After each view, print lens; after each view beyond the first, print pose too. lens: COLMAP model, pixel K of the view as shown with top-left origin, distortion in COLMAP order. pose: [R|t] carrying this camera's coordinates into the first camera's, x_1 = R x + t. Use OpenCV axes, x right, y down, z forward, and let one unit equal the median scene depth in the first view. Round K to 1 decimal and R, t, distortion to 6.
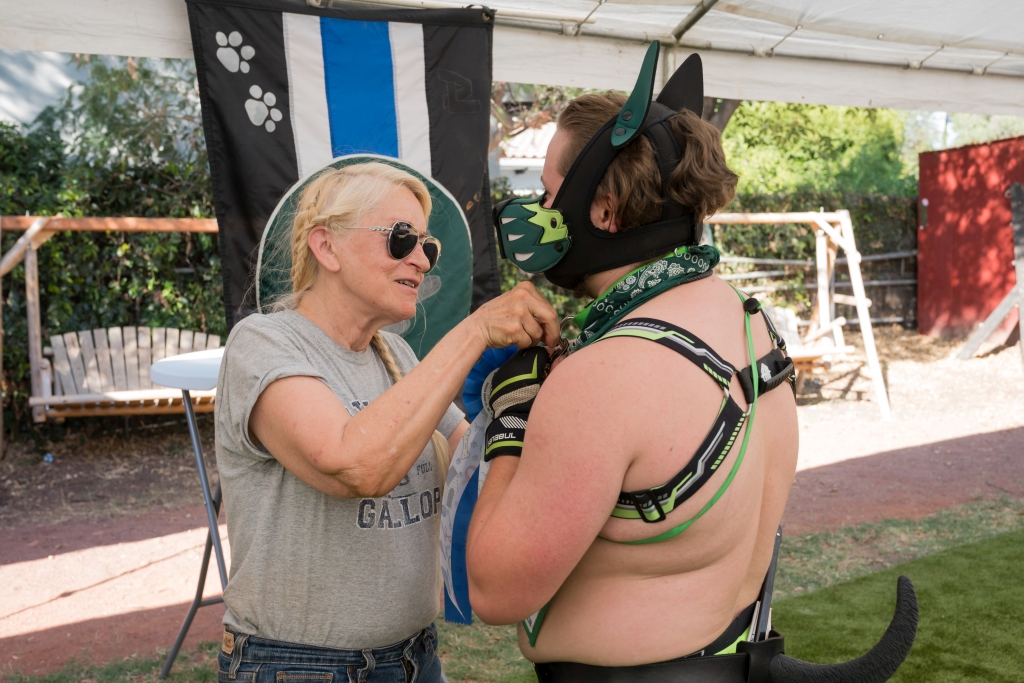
lens RADIAL K [[1132.5, 0, 536.9], [0, 1132.5, 344.1], [0, 0, 1]] dist [0.007794, 0.002593]
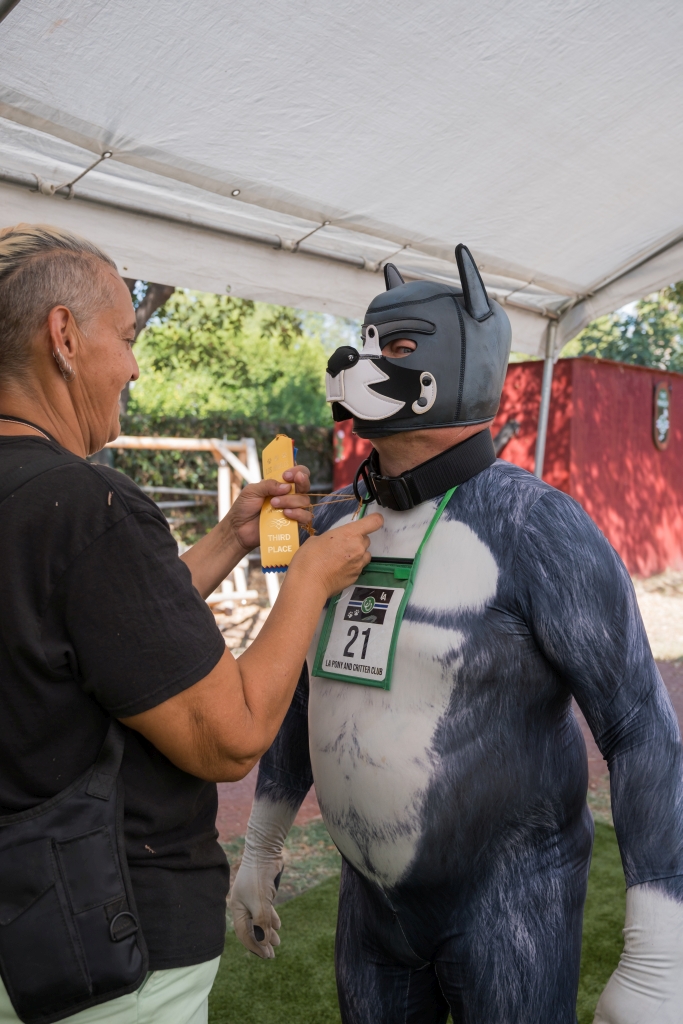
lens RADIAL K [[1111.3, 0, 359.6], [0, 1111.3, 513.9], [0, 0, 1]] dist [0.029231, 0.004469]
pose [[0.944610, 0.023001, 0.327387, 0.049022], [-0.007736, 0.998824, -0.047852, -0.012204], [-0.328103, 0.042669, 0.943678, 0.104428]]
